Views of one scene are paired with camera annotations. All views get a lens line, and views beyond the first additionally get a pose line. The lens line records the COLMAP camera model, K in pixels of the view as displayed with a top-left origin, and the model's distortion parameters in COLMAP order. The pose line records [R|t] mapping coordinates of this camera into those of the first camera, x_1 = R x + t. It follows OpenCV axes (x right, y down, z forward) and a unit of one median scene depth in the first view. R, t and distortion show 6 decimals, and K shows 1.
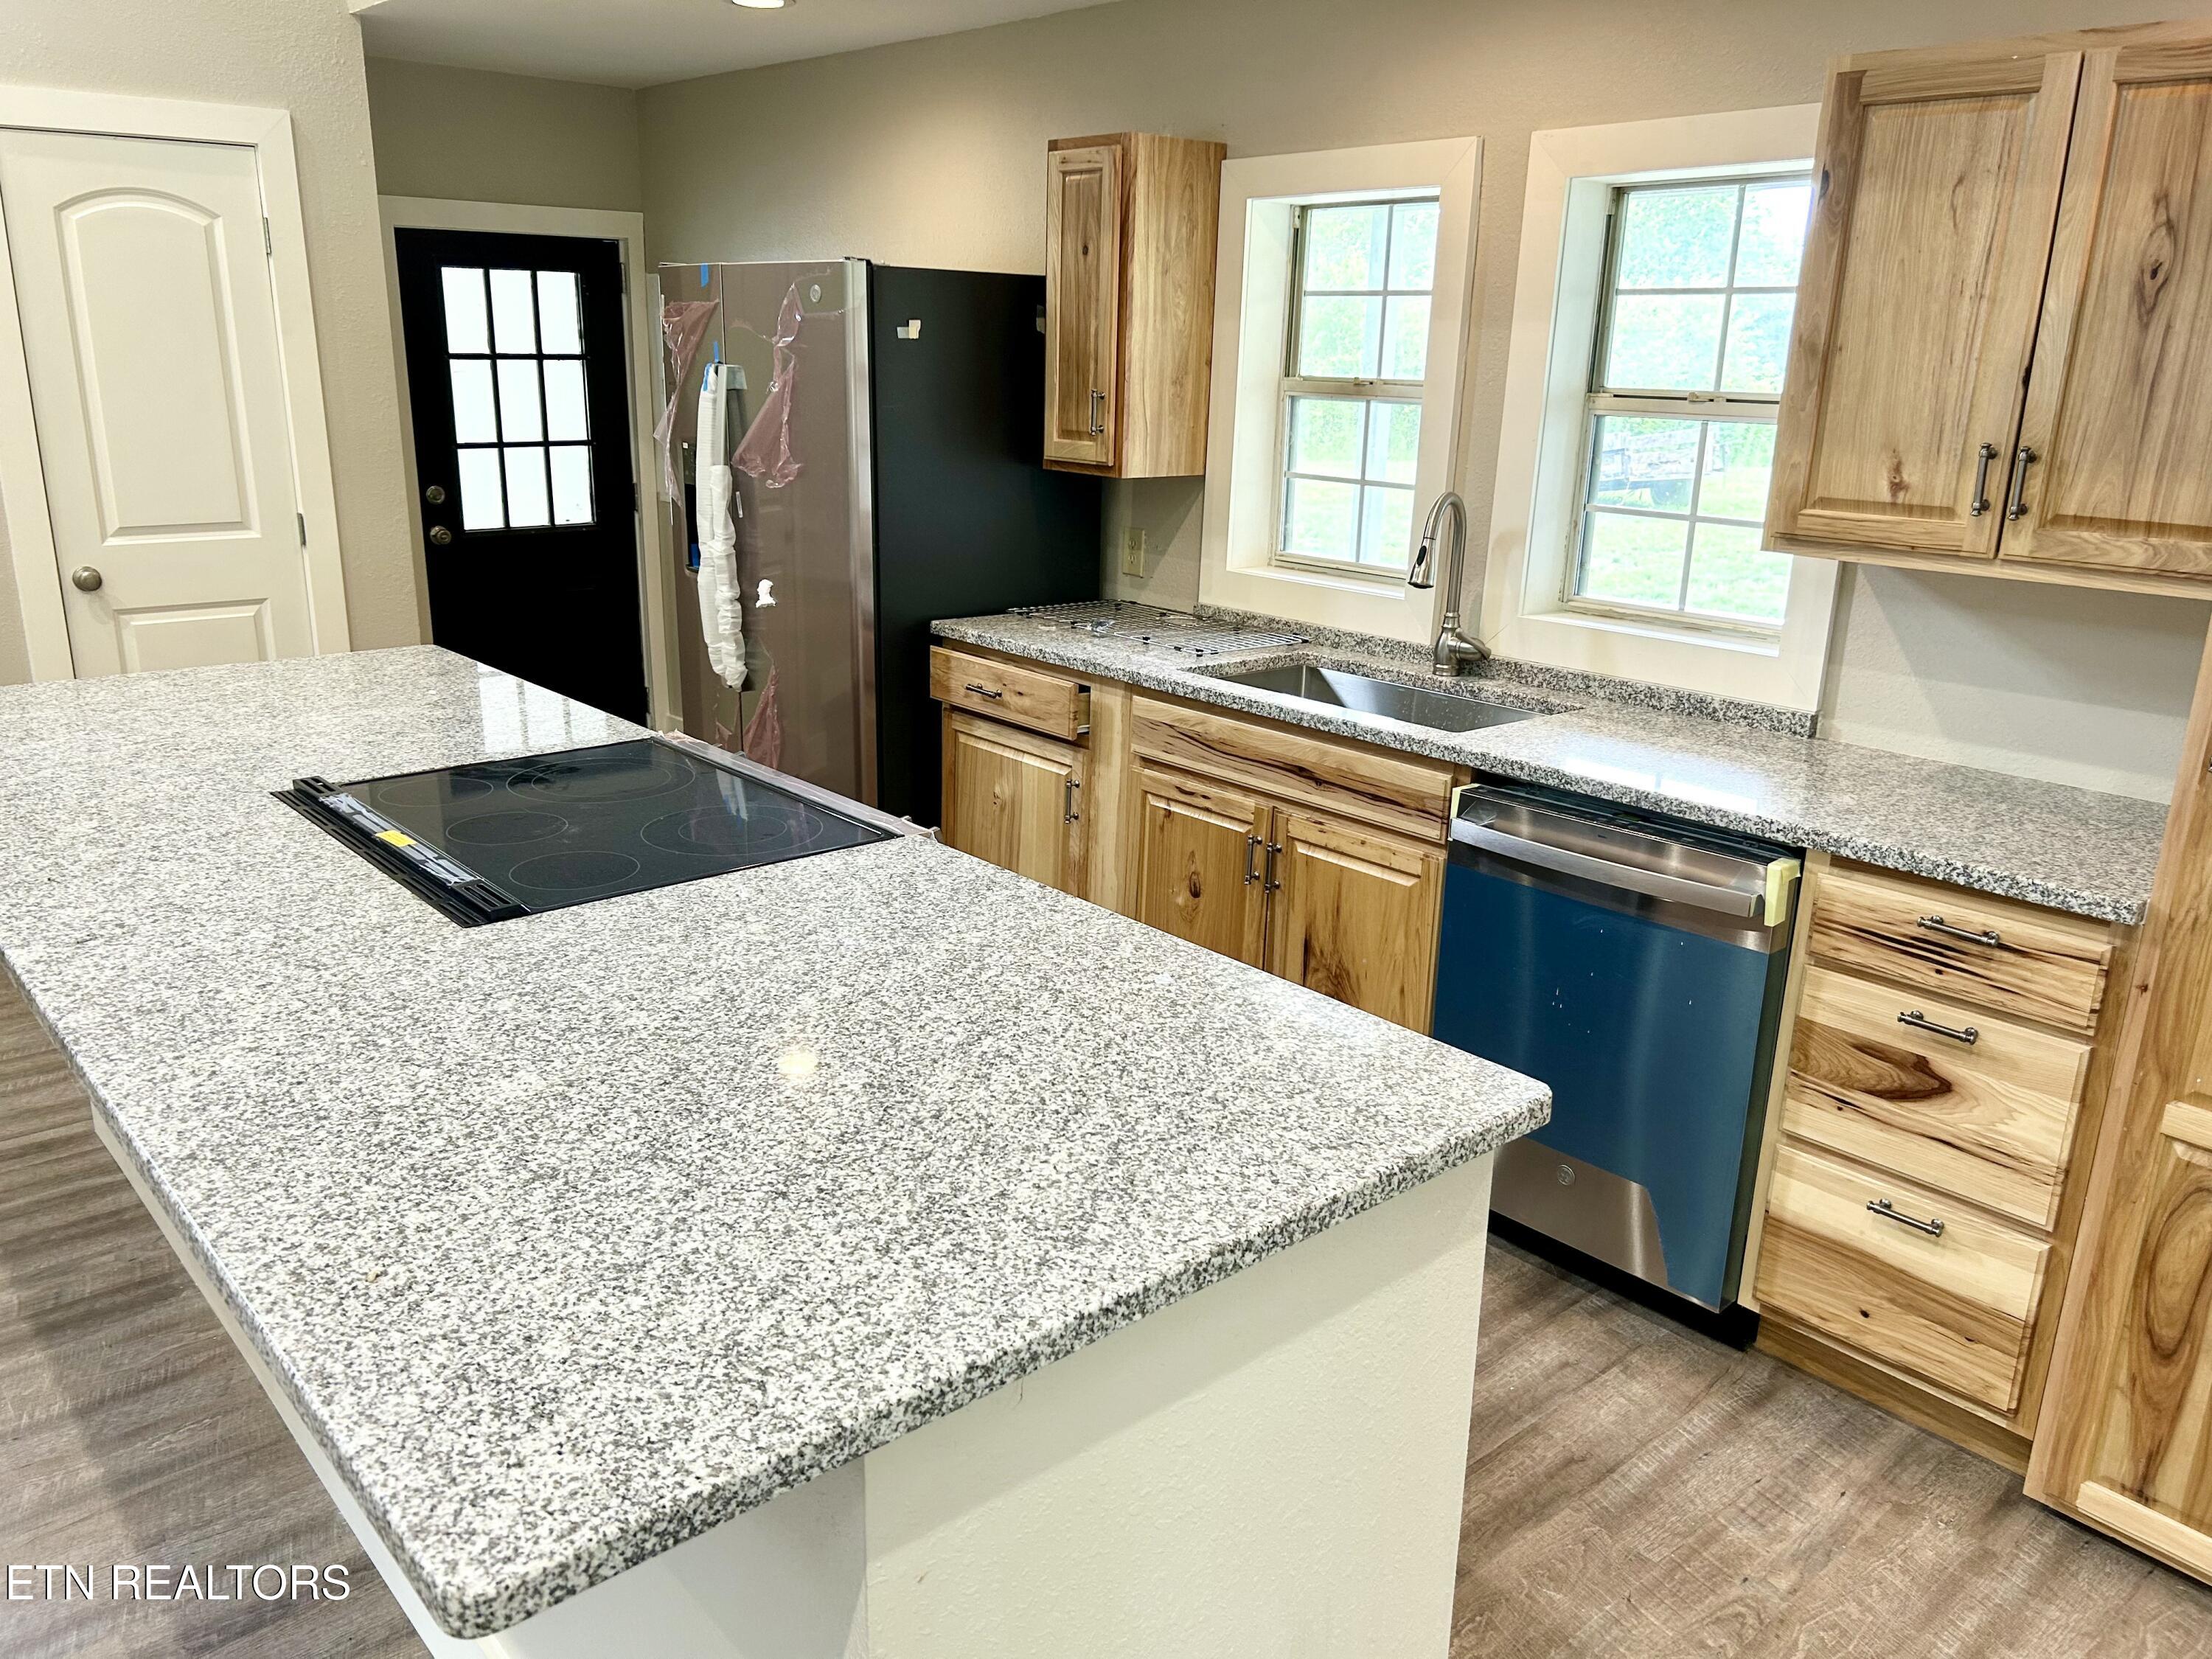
lens RADIAL K [[1668.5, 0, 1098.5], [0, 1668.5, 843.5], [0, 0, 1]] dist [0.057262, -0.063842]
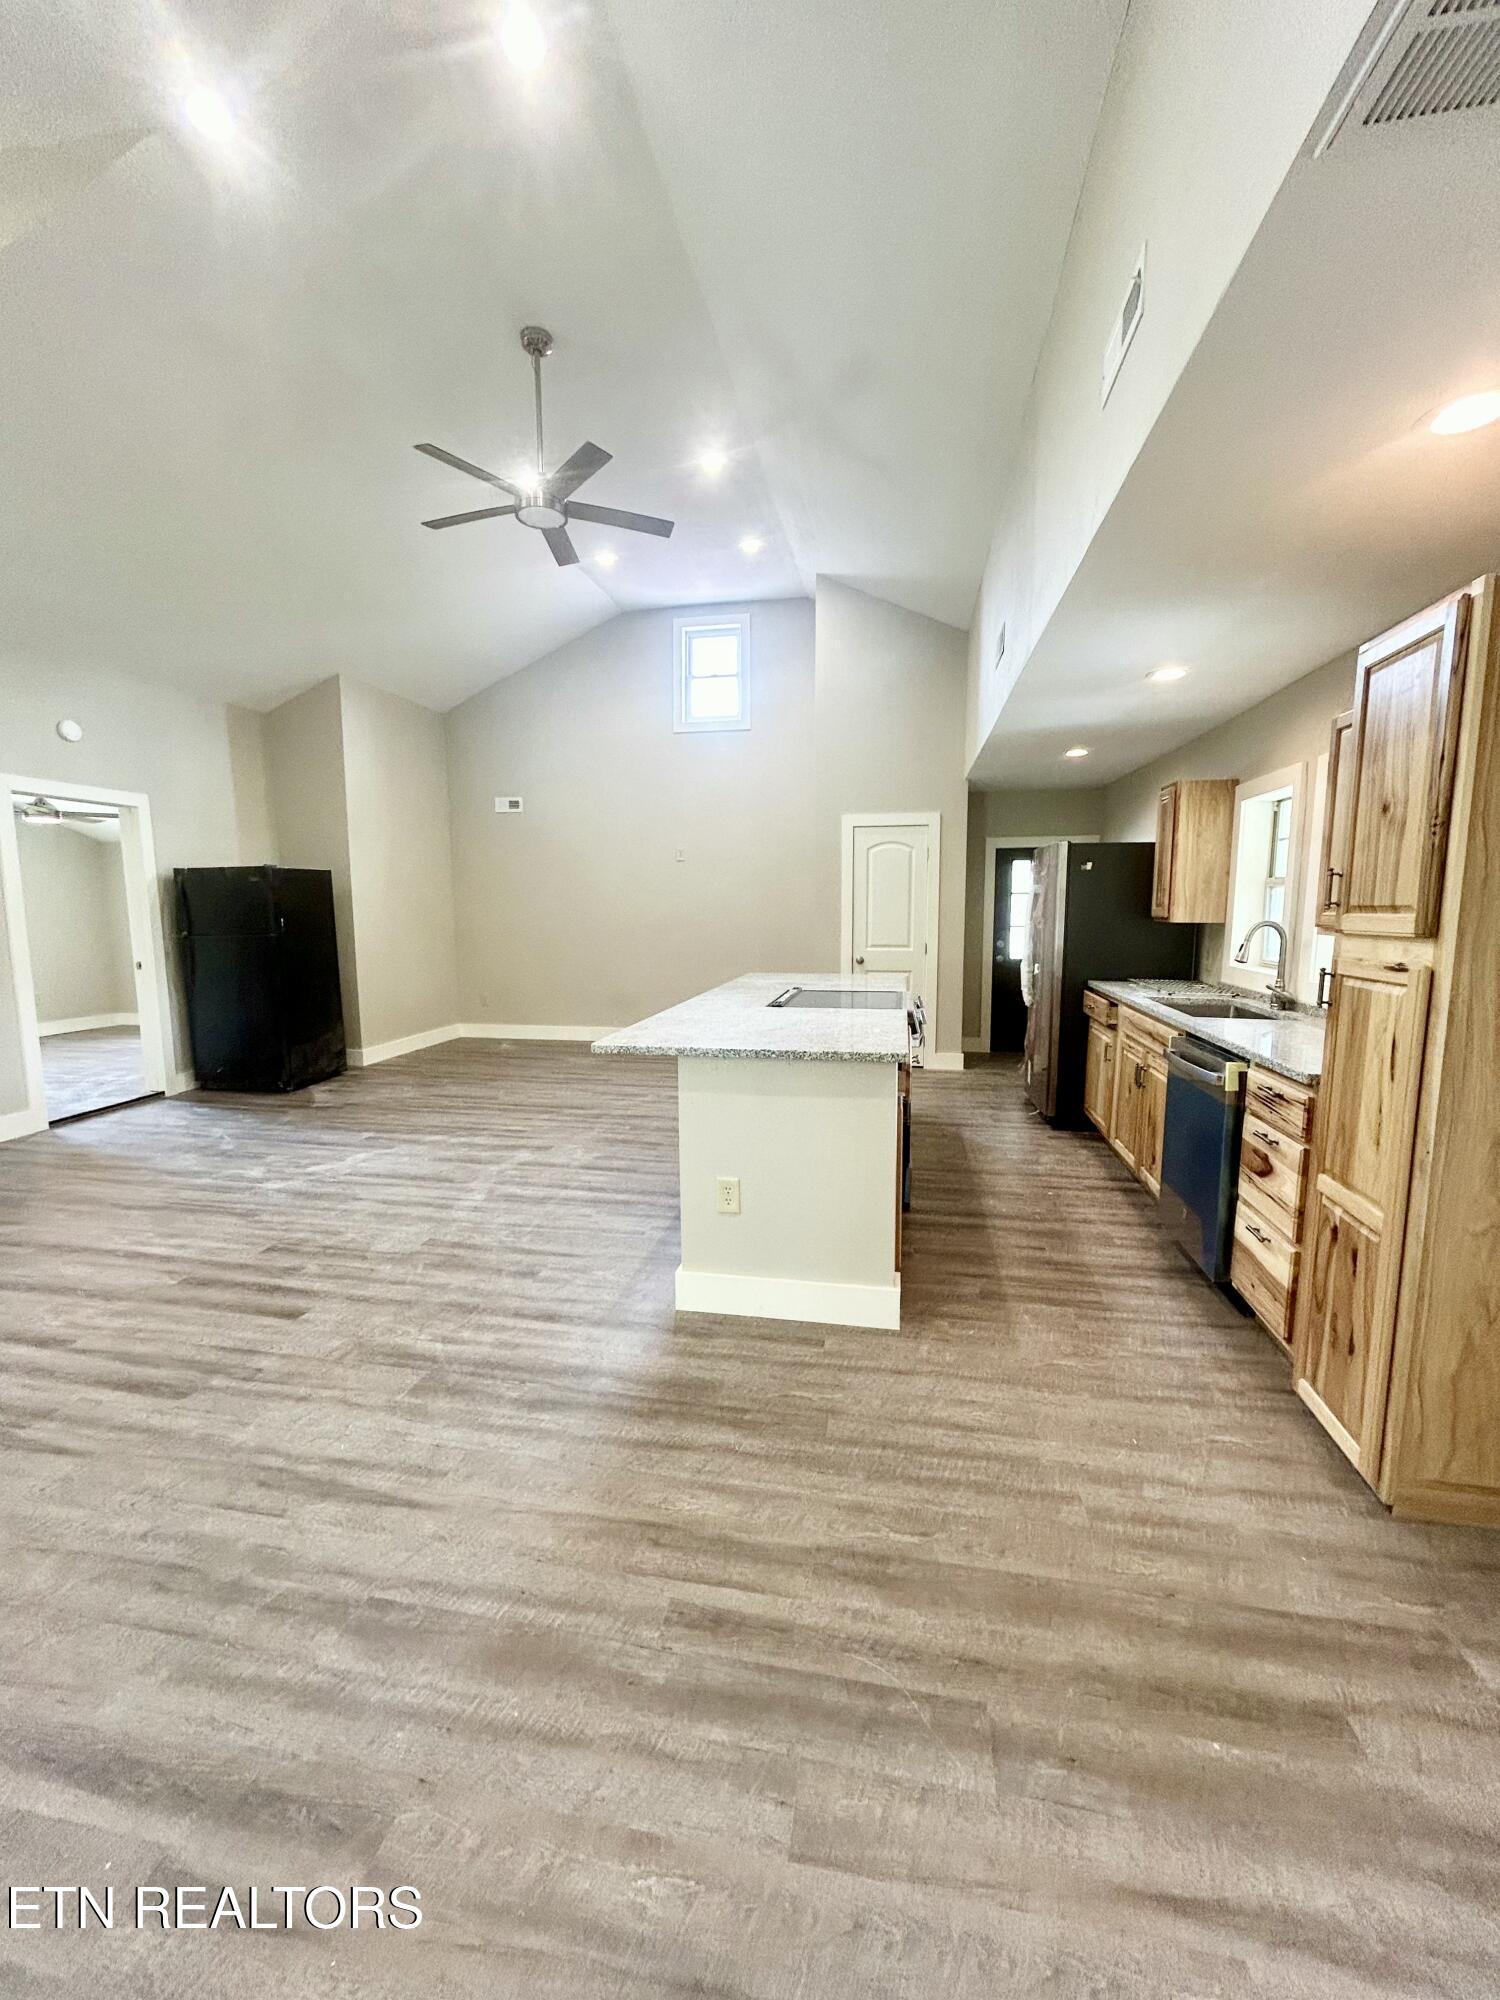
lens RADIAL K [[804.7, 0, 754.2], [0, 804.7, 1000.2], [0, 0, 1]] dist [0.001164, -0.000148]
pose [[0.623561, 0.069621, -0.778668, 0.745573], [-0.211005, 0.974049, -0.081884, 0.135588], [0.752760, 0.215362, 0.622070, -0.129632]]
